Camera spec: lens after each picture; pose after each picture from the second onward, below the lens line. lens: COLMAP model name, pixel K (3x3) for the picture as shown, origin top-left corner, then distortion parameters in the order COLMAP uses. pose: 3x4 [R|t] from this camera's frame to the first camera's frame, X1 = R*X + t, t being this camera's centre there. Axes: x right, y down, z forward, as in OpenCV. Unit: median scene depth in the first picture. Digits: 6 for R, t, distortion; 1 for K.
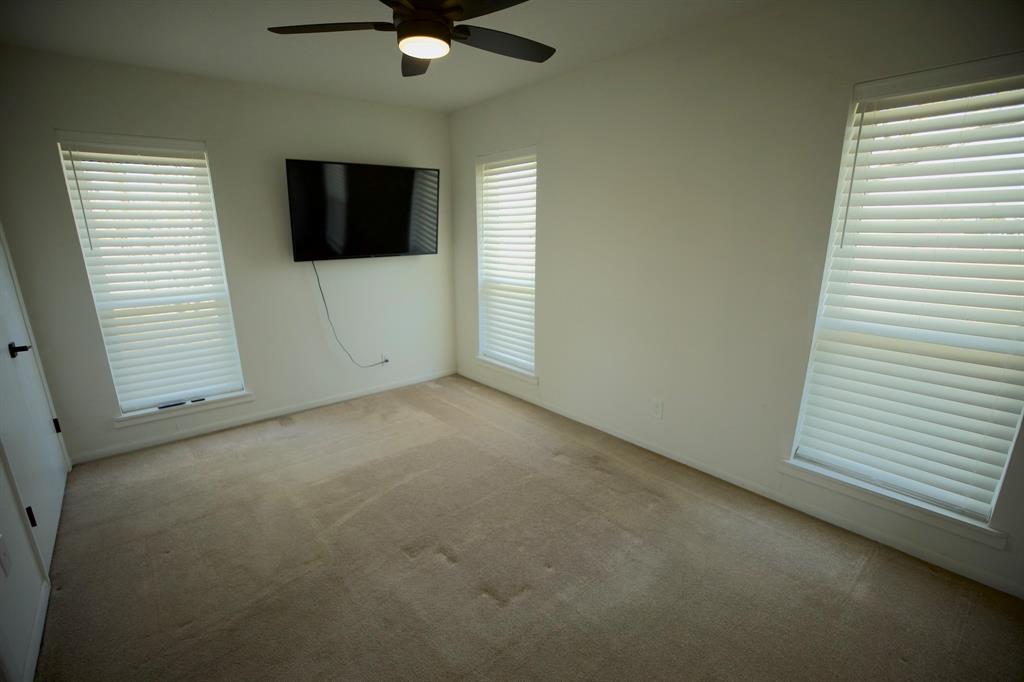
lens RADIAL K [[467.9, 0, 513.2], [0, 467.9, 352.7], [0, 0, 1]] dist [-0.003098, -0.000325]
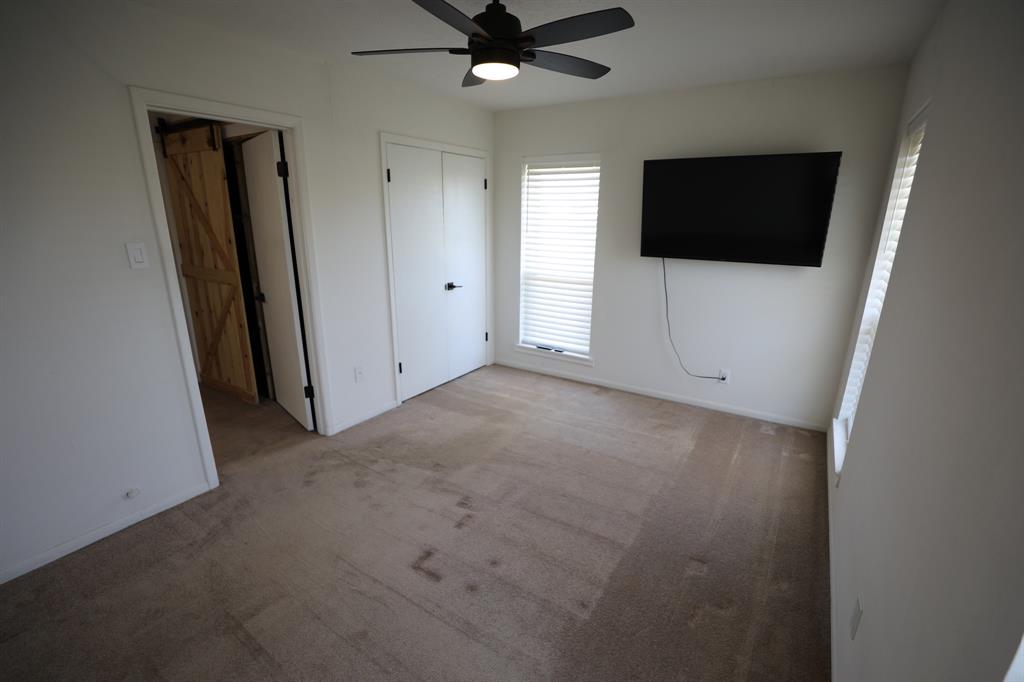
lens RADIAL K [[467.9, 0, 513.2], [0, 467.9, 352.7], [0, 0, 1]] dist [-0.003098, -0.000325]
pose [[0.310993, 0.283147, -0.907255, 0.492912], [-0.264734, 0.942618, 0.203436, -0.129662], [0.912797, 0.176914, 0.368107, 0.385521]]
